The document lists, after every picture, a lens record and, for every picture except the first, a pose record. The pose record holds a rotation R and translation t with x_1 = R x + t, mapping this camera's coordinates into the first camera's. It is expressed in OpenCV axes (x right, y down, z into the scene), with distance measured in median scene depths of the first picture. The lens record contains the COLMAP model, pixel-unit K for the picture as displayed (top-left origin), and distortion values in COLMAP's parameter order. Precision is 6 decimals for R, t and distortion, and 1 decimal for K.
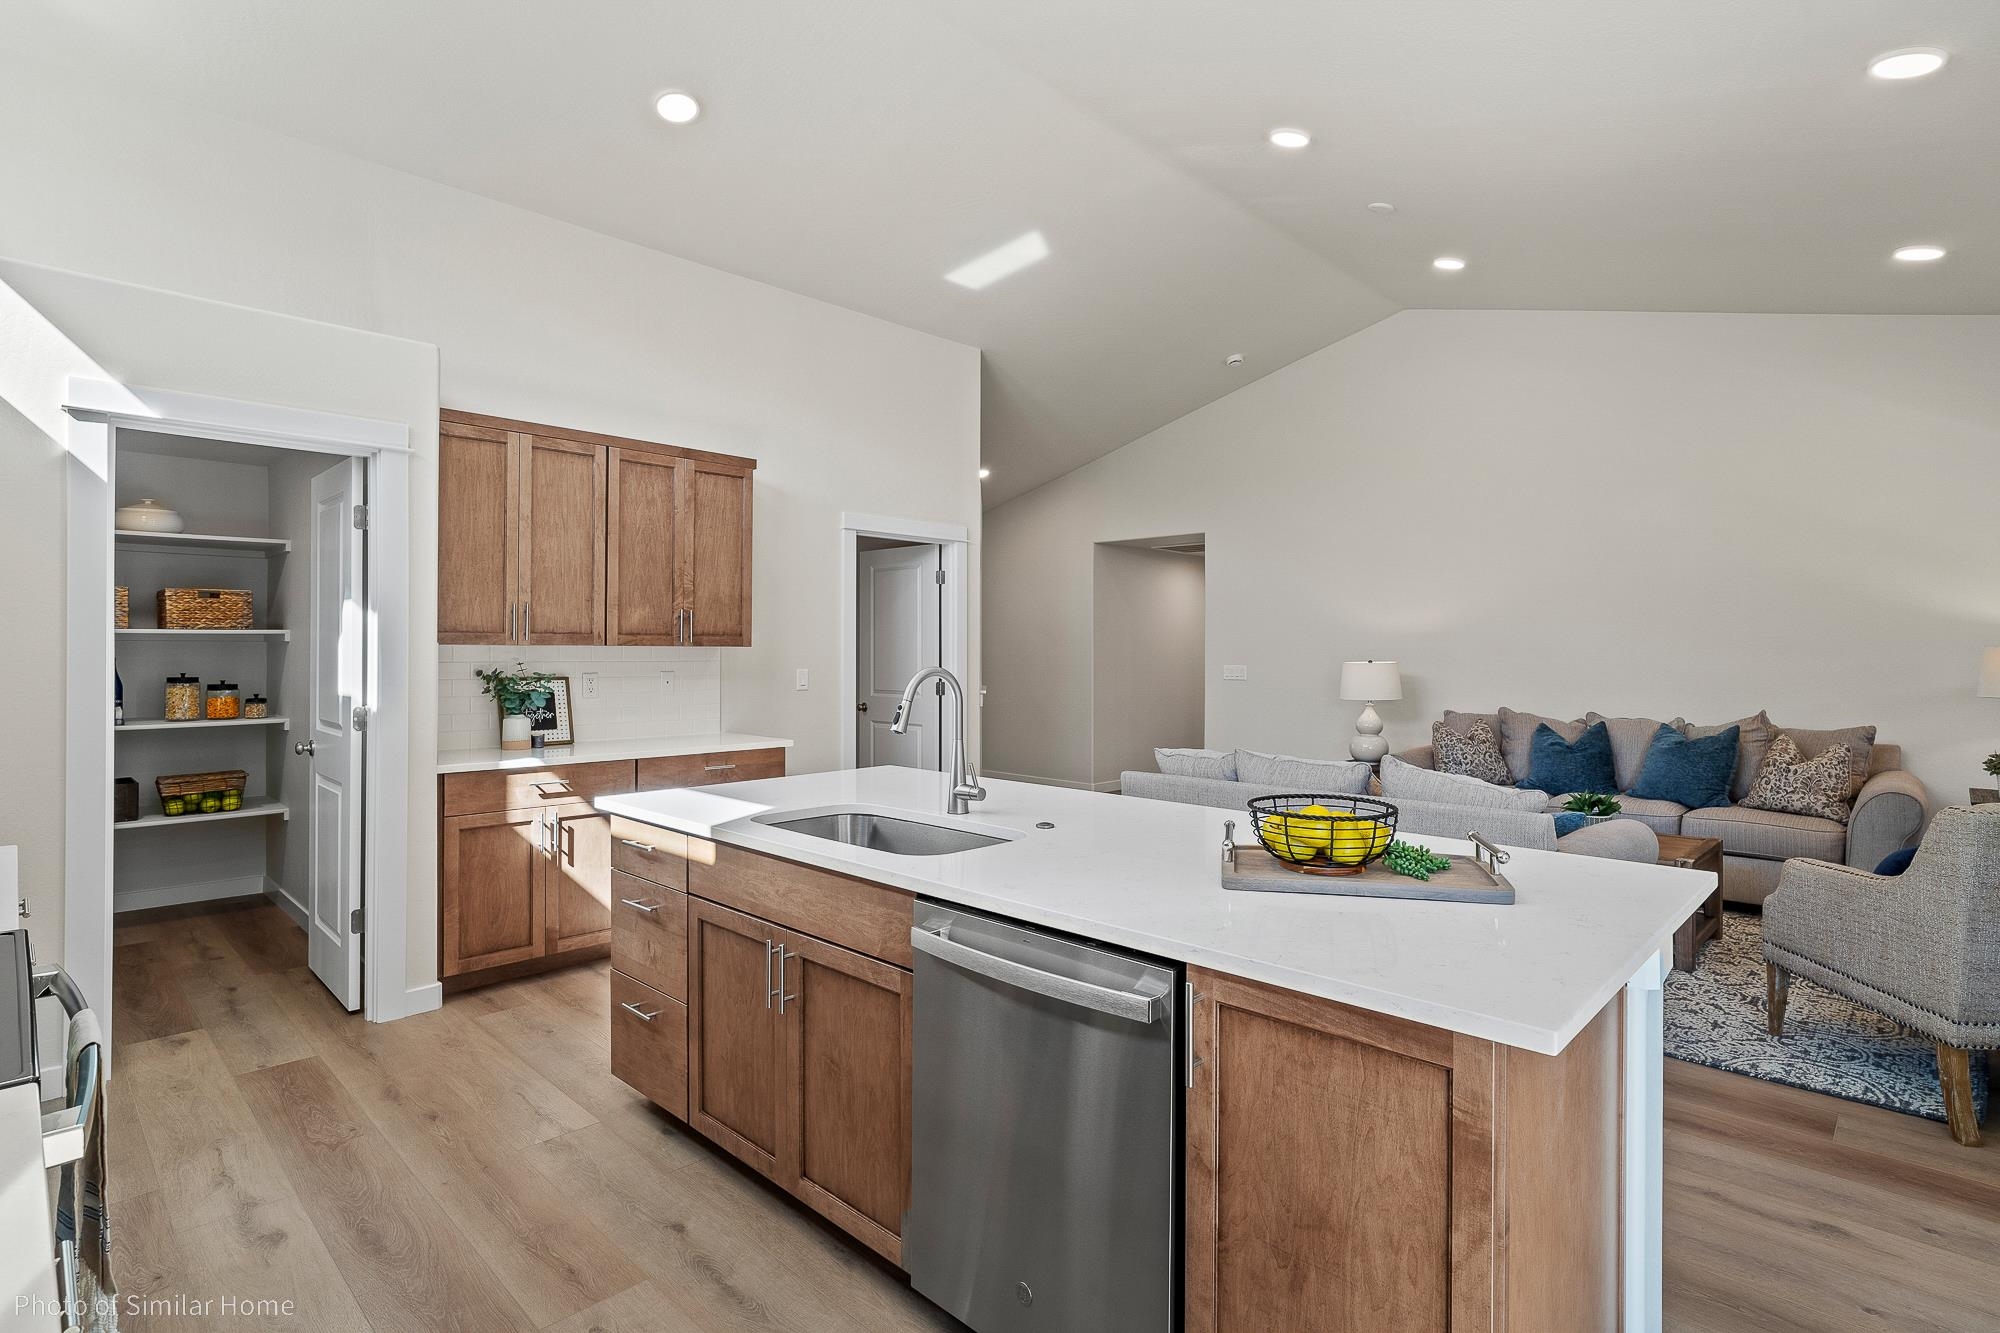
lens RADIAL K [[975.4, 0, 999.9], [0, 975.4, 657.7], [0, 0, 1]] dist [0.002344, 0.000031]
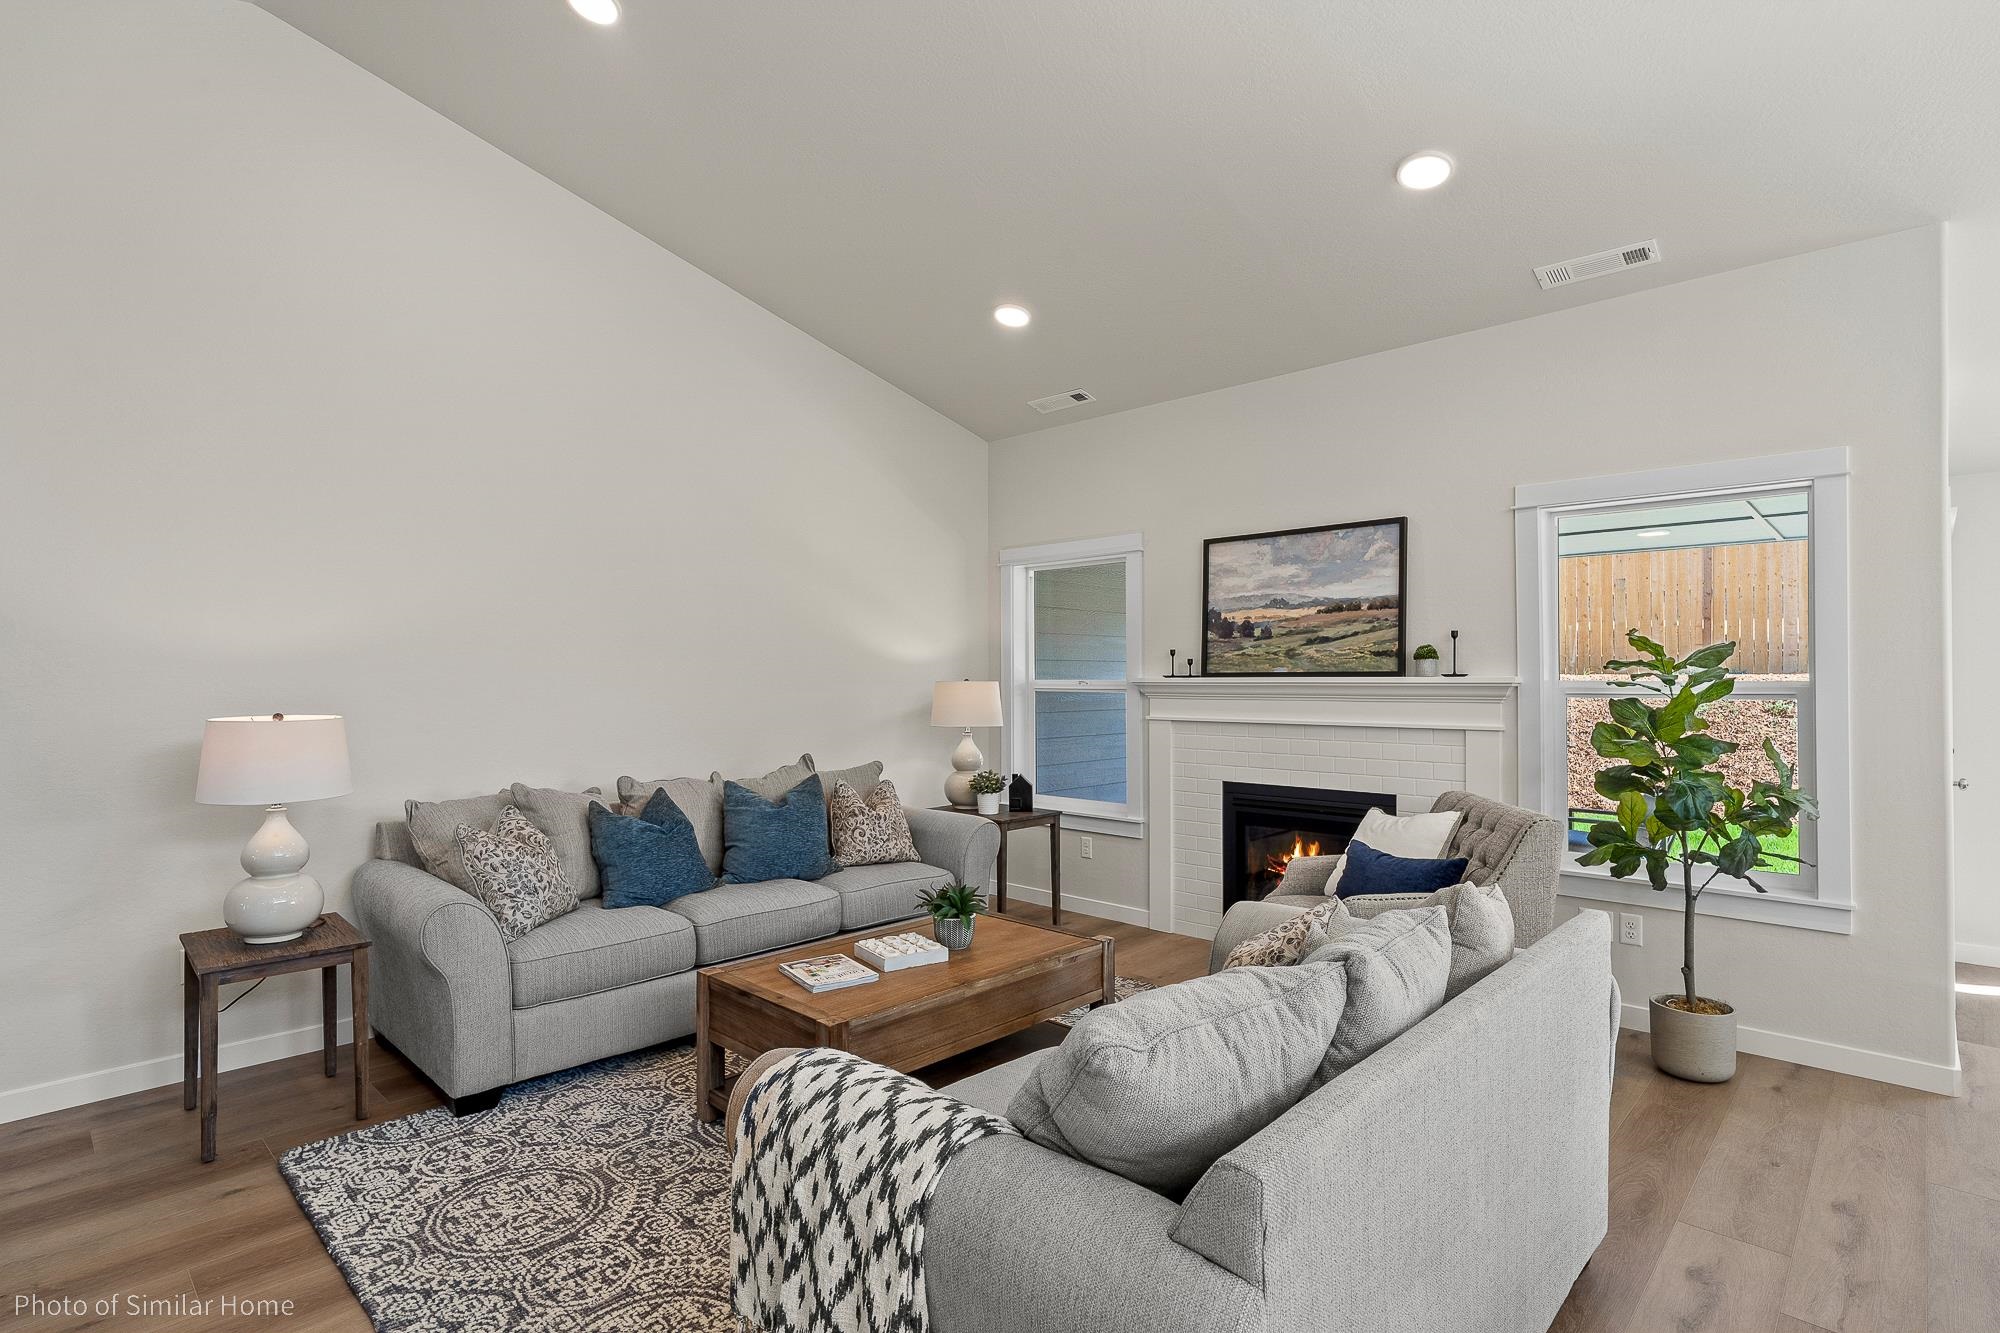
lens RADIAL K [[975.4, 0, 1000.0], [0, 975.4, 675.3], [0, 0, 1]] dist [0.002344, 0.000031]
pose [[-0.018543, 0.007861, 0.999797, -0.116139], [0.006339, 0.999950, -0.007745, -0.011008], [-0.999808, 0.006194, -0.018592, 0.893637]]
